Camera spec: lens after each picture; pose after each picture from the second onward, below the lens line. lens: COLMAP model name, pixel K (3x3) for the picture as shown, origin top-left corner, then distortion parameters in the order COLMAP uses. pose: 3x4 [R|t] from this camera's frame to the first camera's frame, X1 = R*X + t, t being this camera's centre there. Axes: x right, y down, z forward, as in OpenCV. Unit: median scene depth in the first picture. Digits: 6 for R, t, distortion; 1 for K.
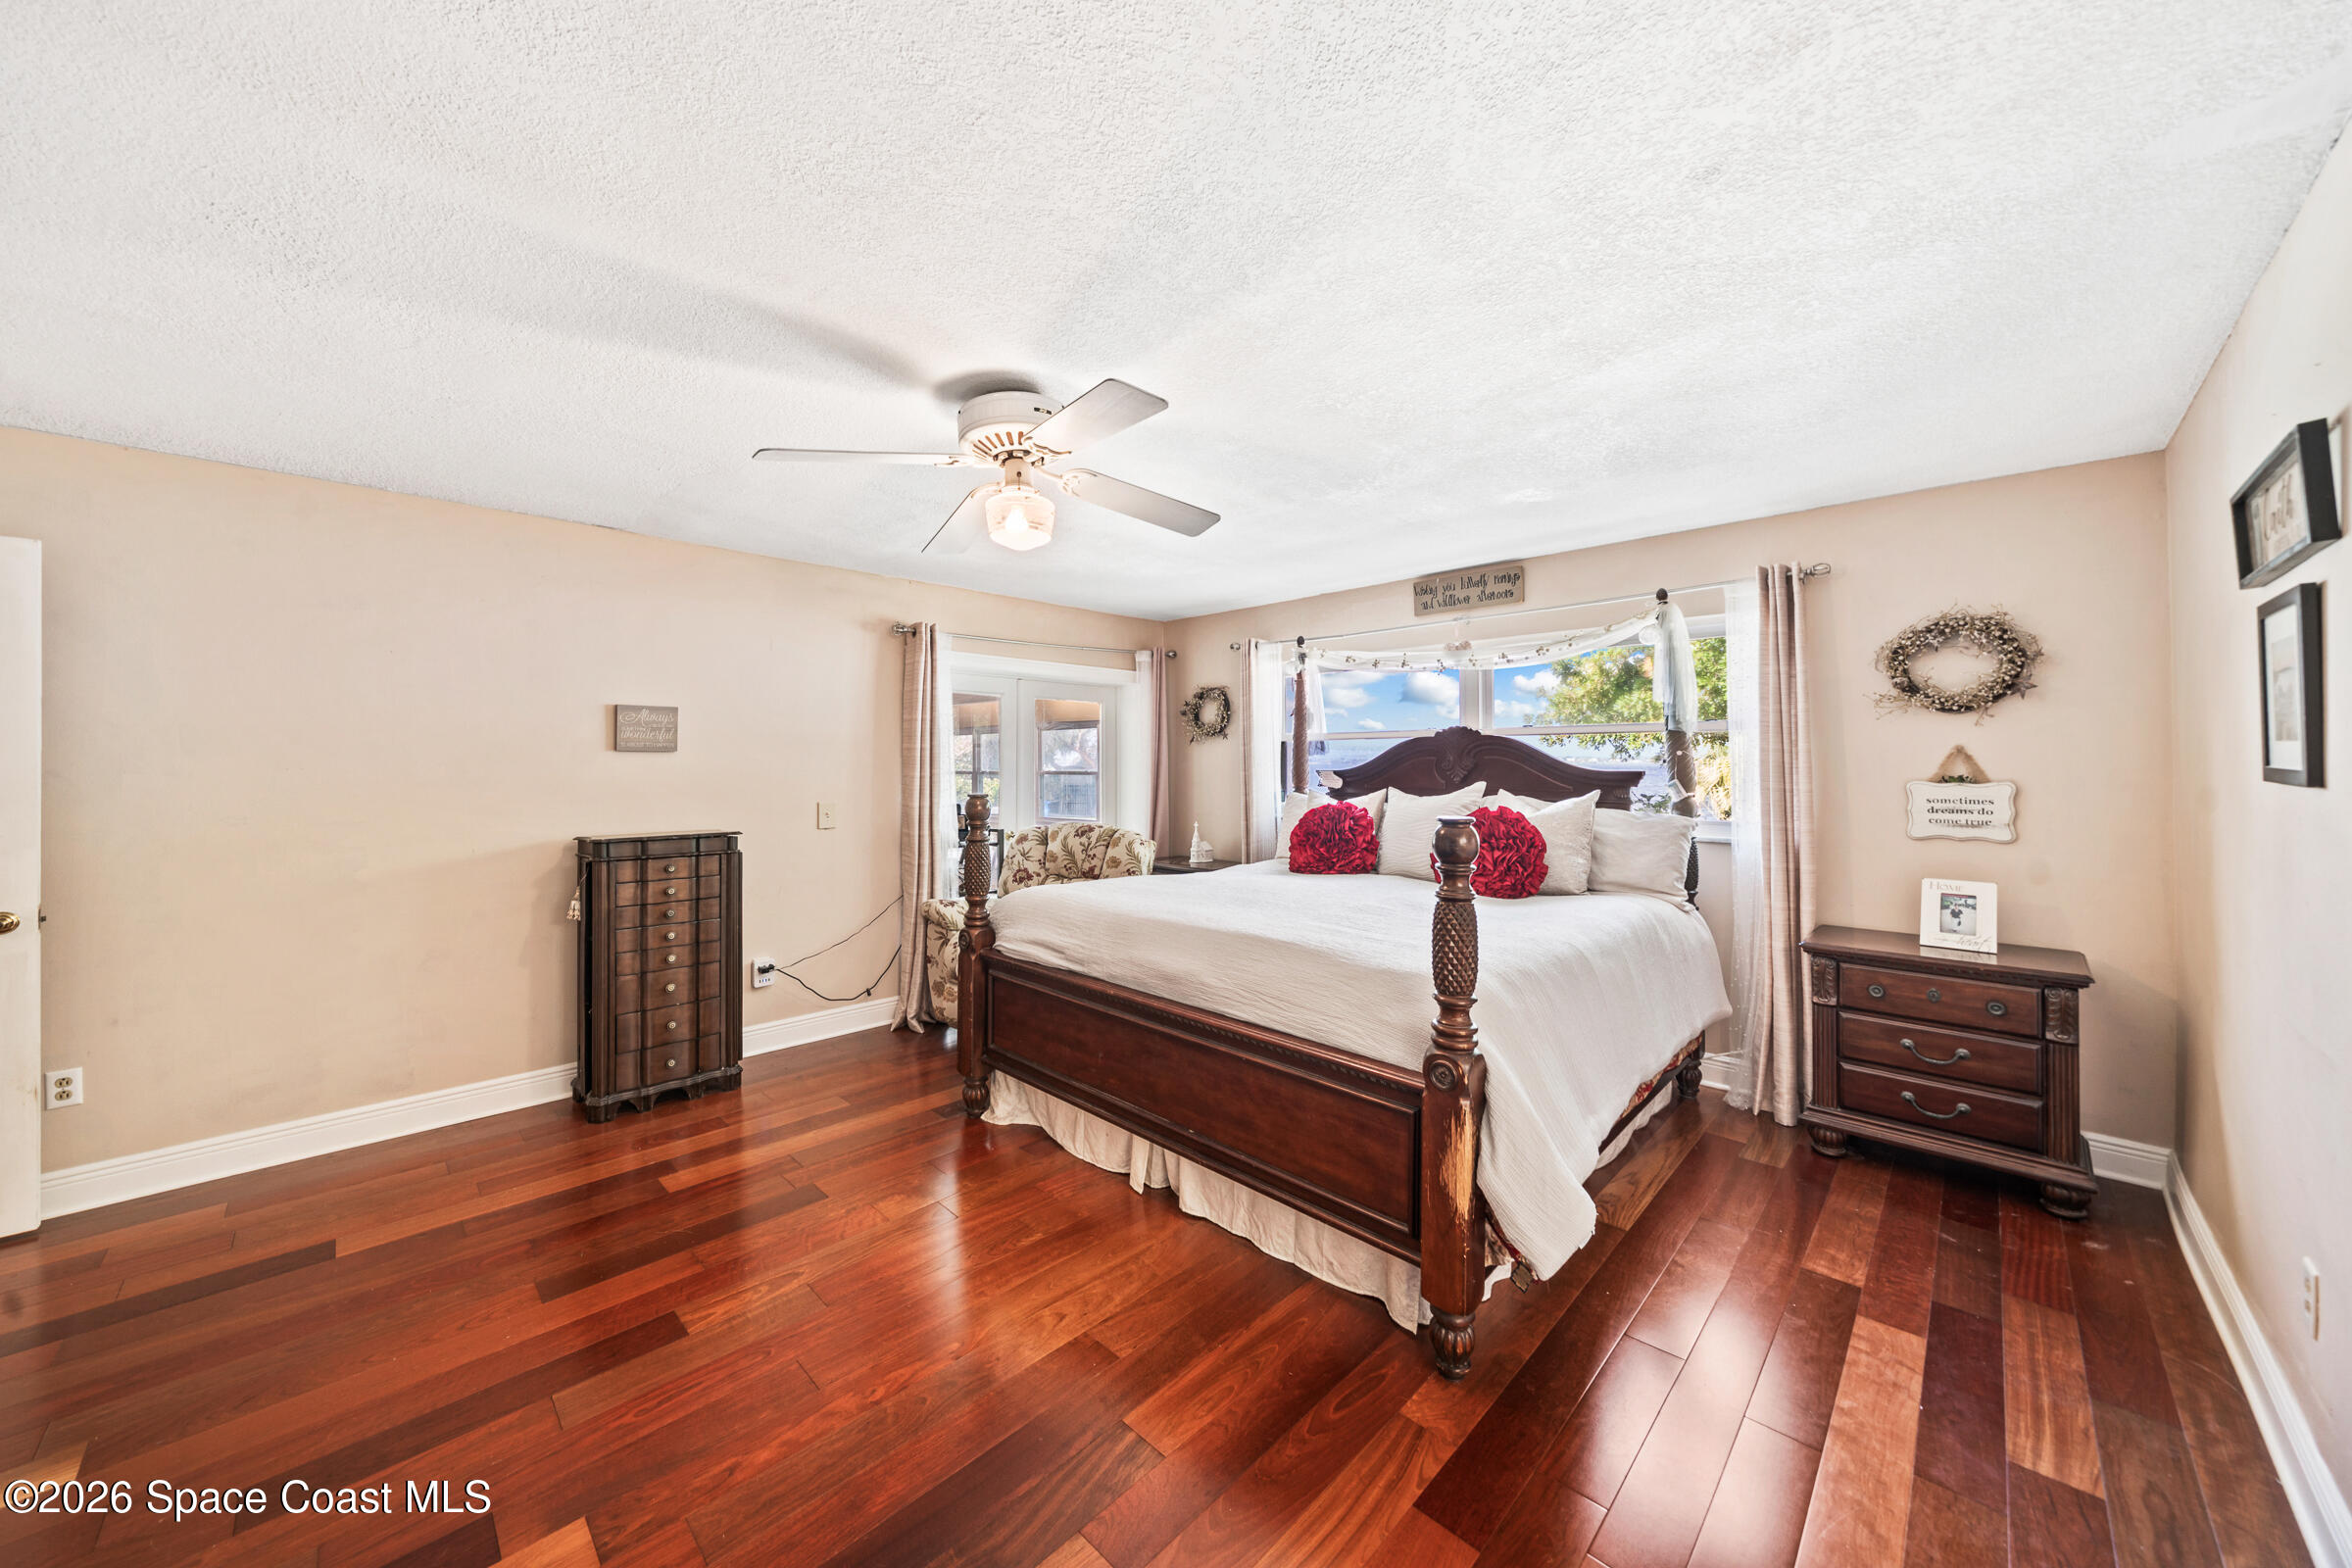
lens RADIAL K [[829.1, 0, 1139.8], [0, 829.1, 762.5], [0, 0, 1]] dist [0.000053, 0.000003]
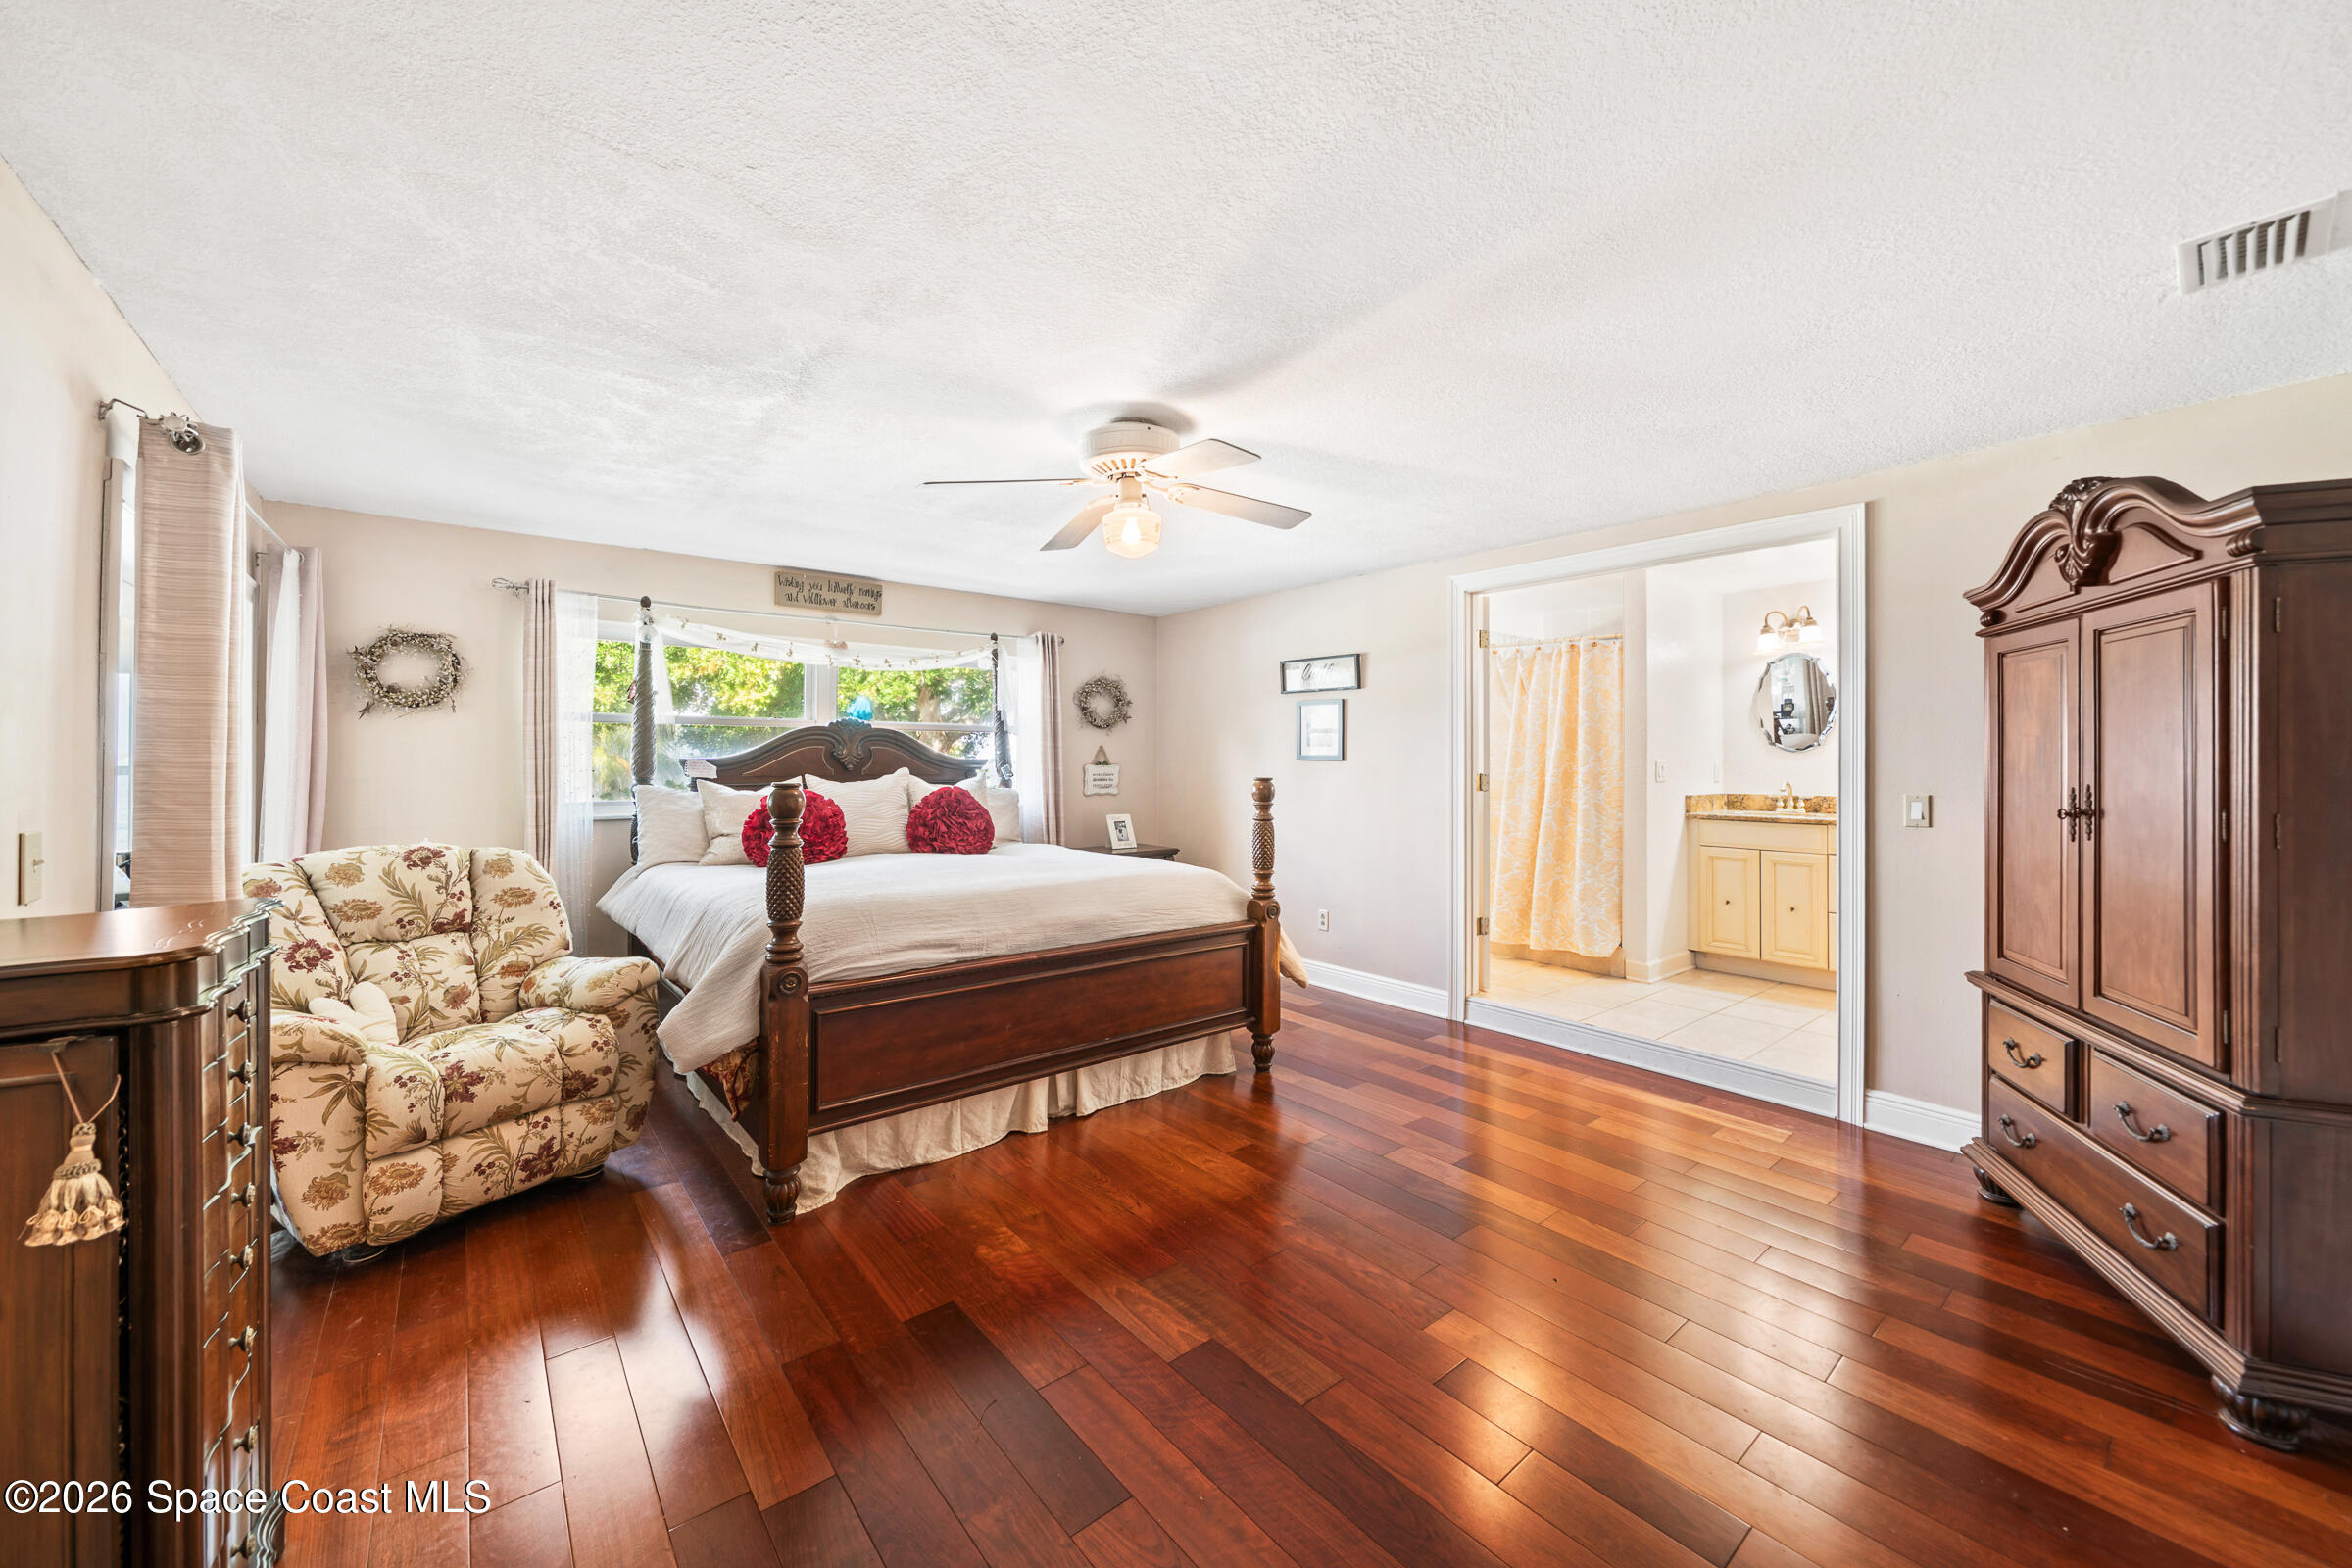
lens RADIAL K [[891.6, 0, 1182.4], [0, 891.6, 762.3], [0, 0, 1]] dist [-0.000690, -0.000057]
pose [[0.083199, 0.003596, 0.996527, -0.932979], [-0.002365, 0.999991, -0.003411, 0.021409], [-0.996530, -0.002073, 0.083206, 0.566562]]
